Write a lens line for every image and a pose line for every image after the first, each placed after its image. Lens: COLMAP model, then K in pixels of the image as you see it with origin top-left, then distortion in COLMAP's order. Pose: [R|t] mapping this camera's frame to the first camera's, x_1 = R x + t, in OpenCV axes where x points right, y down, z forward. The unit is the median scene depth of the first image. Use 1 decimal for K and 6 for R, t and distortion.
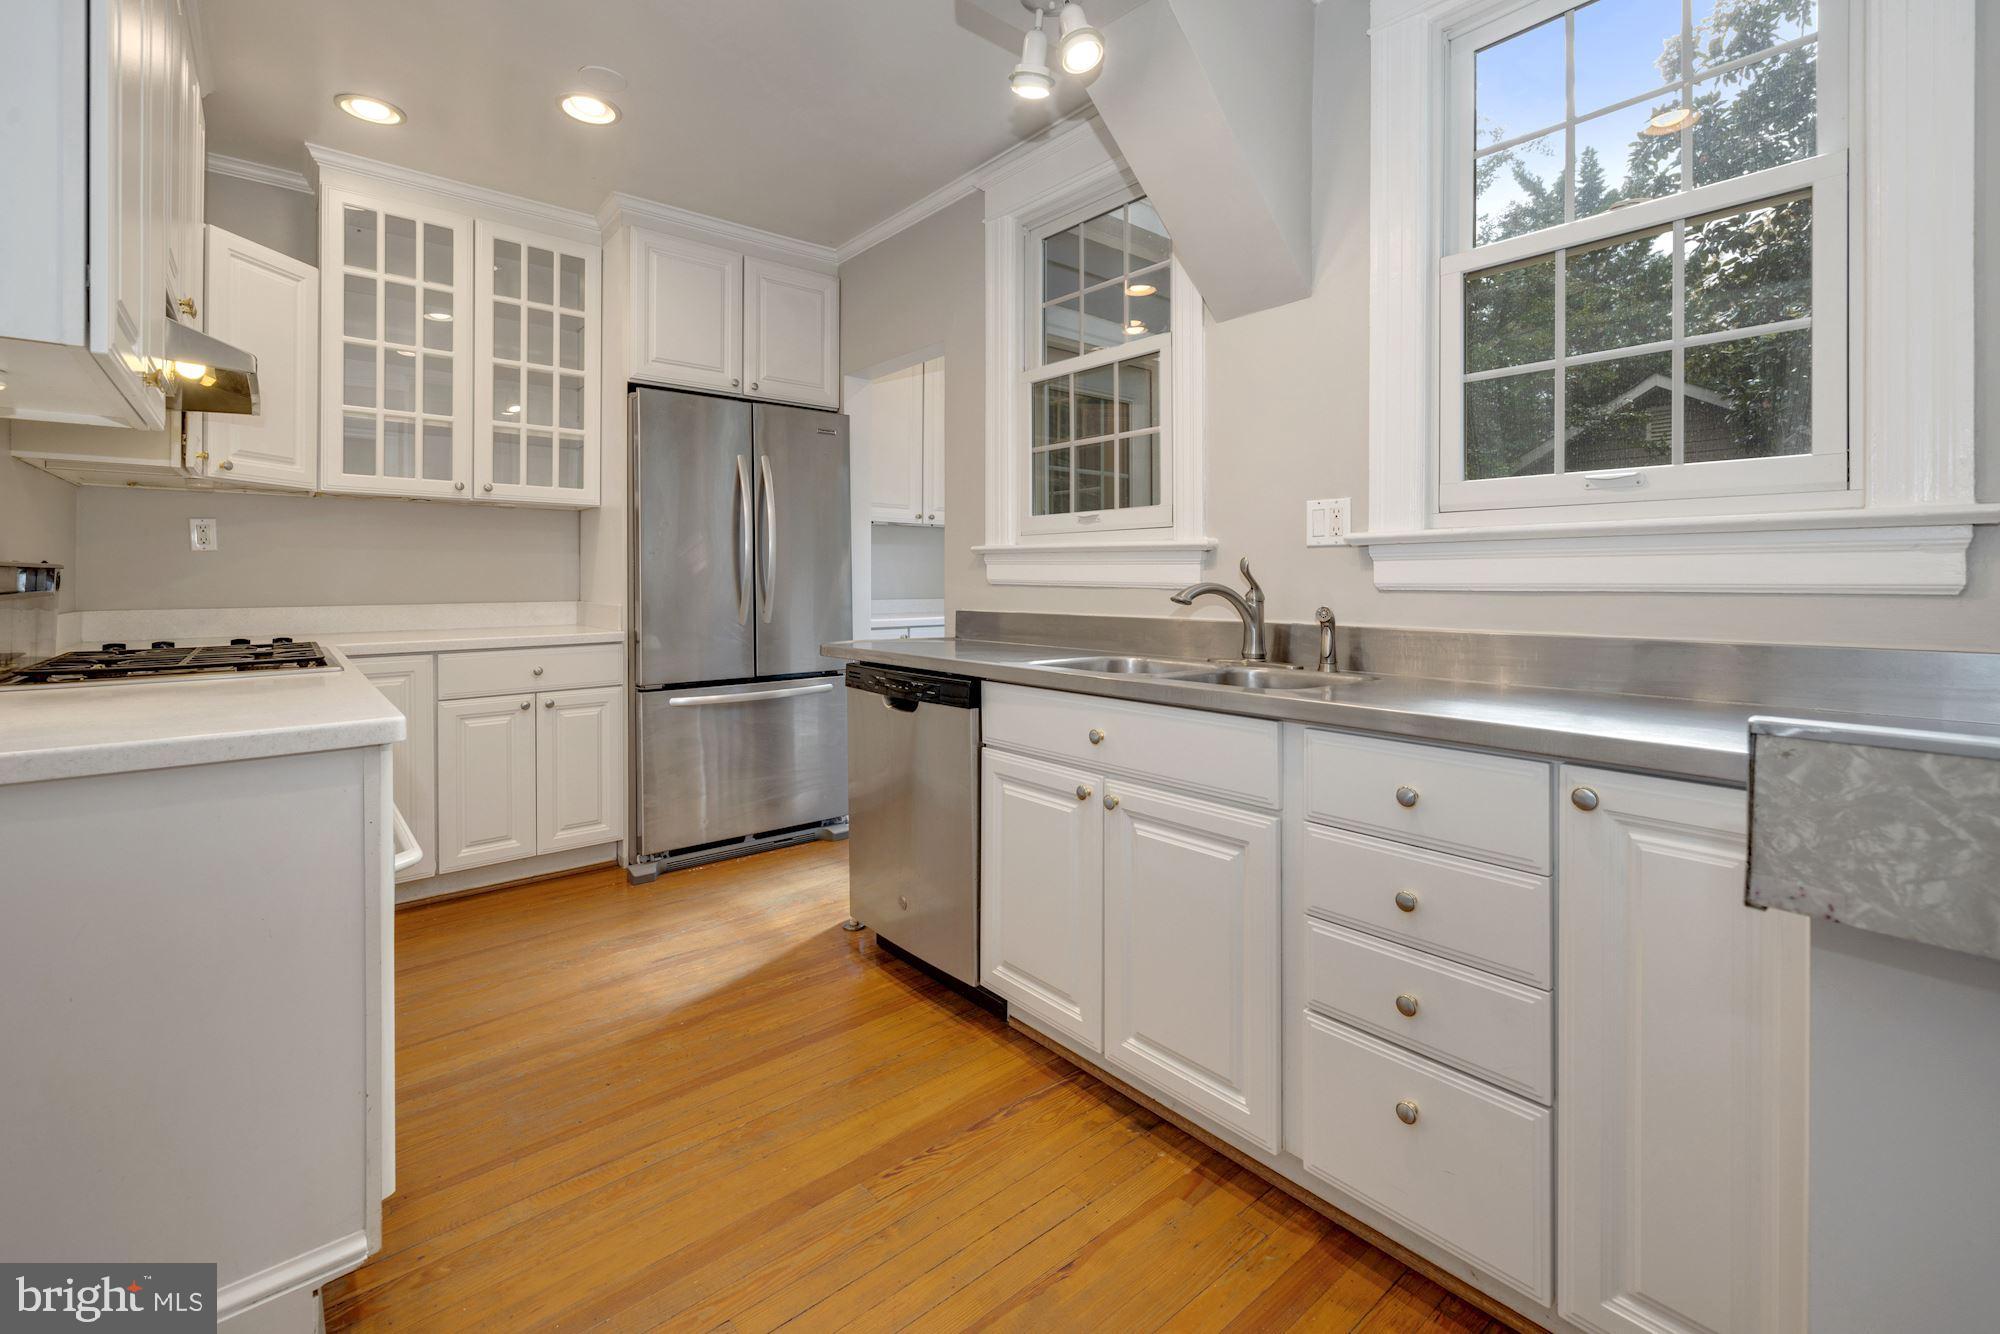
lens RADIAL K [[866.4, 0, 1002.3], [0, 866.4, 586.1], [0, 0, 1]] dist [0.006767, 0.001047]
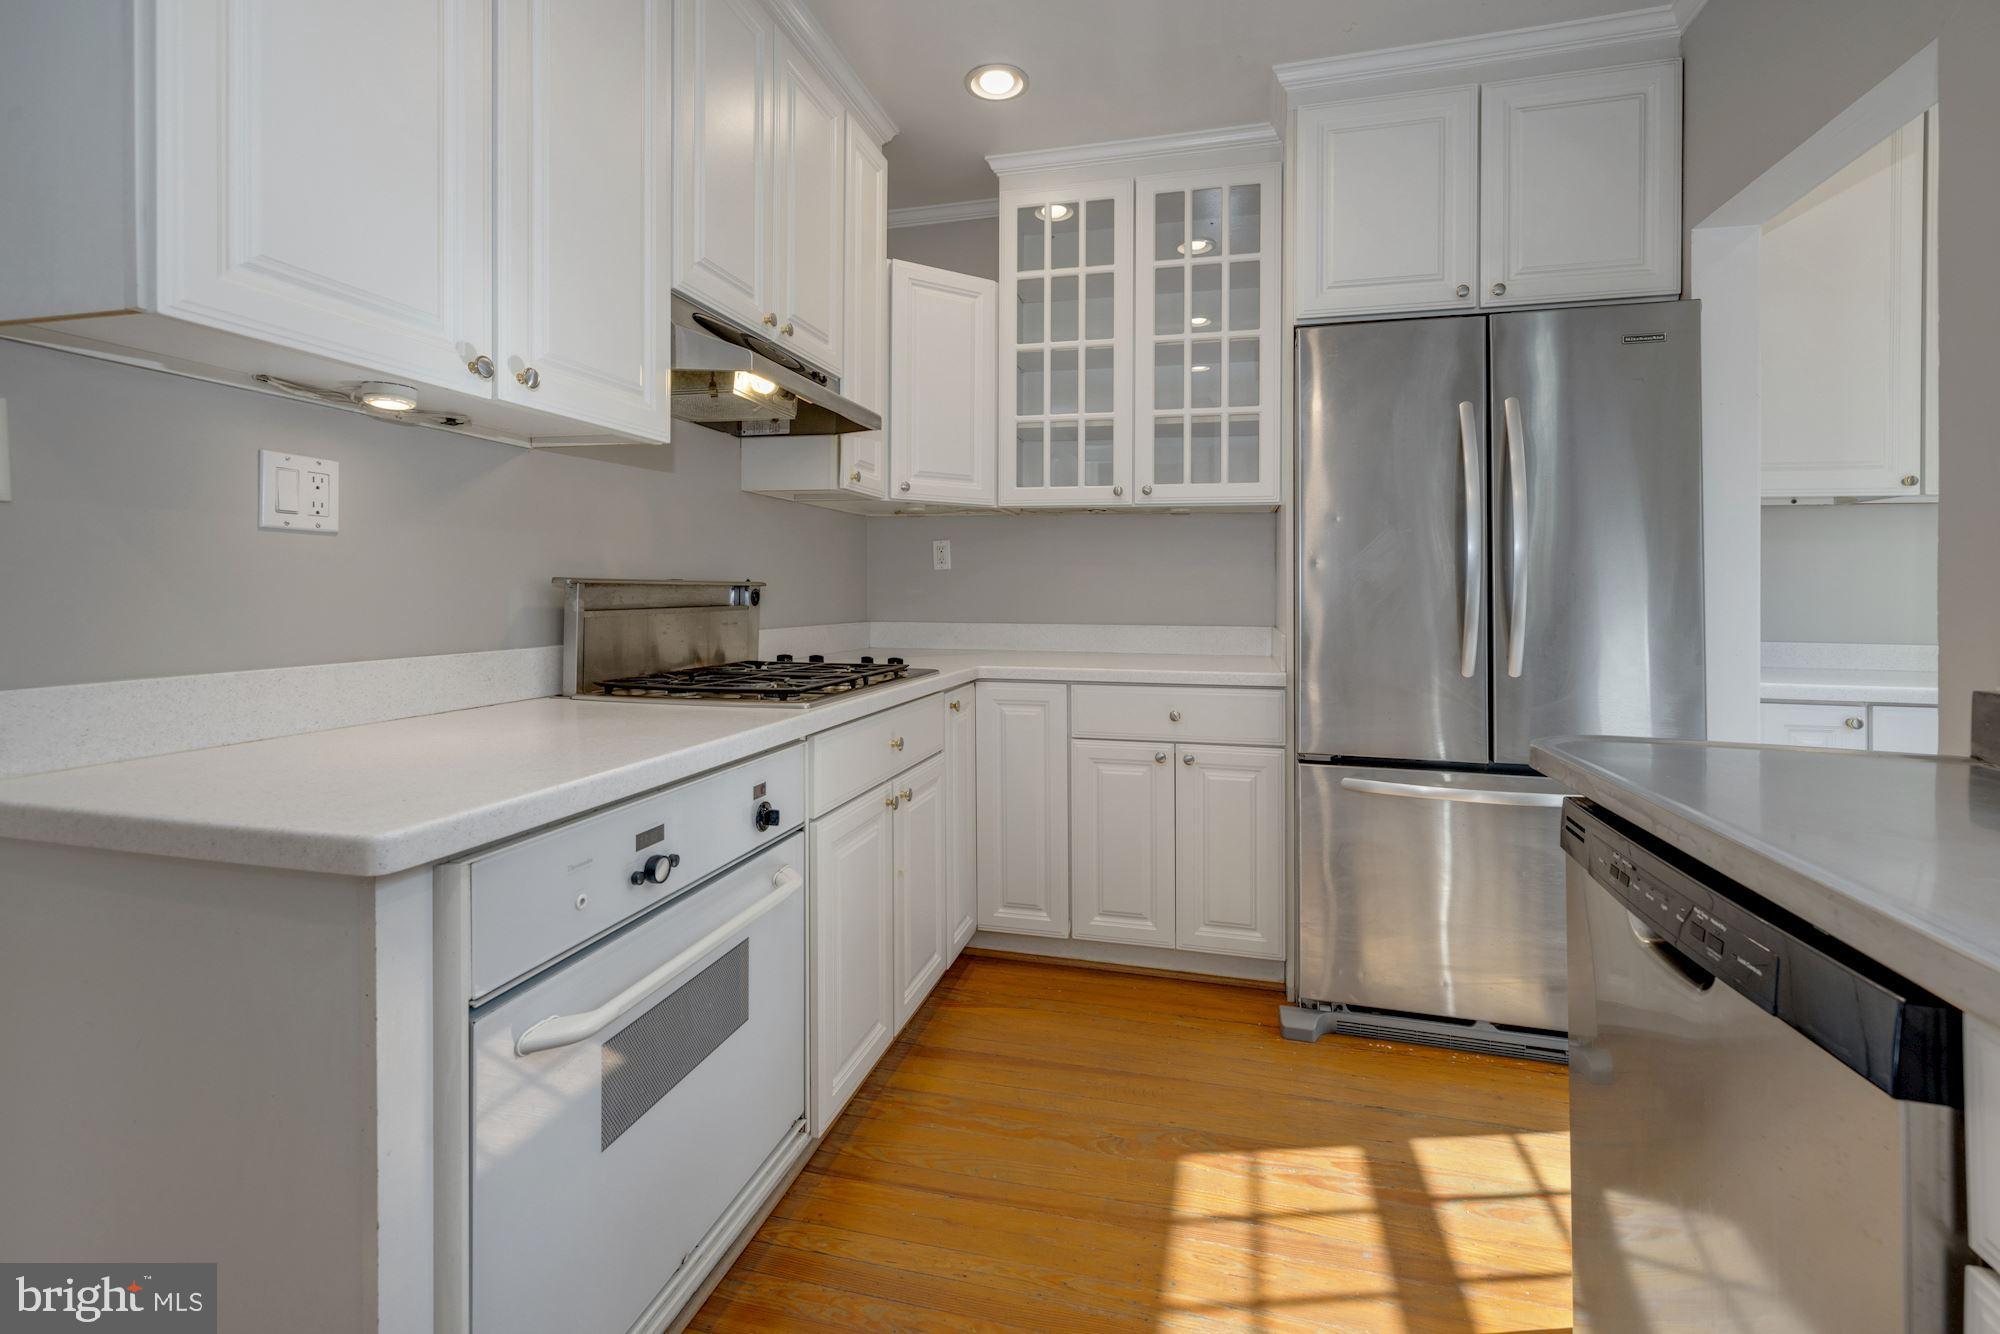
lens RADIAL K [[866.4, 0, 1002.3], [0, 866.4, 586.1], [0, 0, 1]] dist [0.006767, 0.001047]
pose [[0.576065, -0.002217, -0.817401, 0.017426], [-0.015139, 0.999796, -0.013380, -0.006505], [0.817264, 0.020082, 0.575914, 0.409892]]
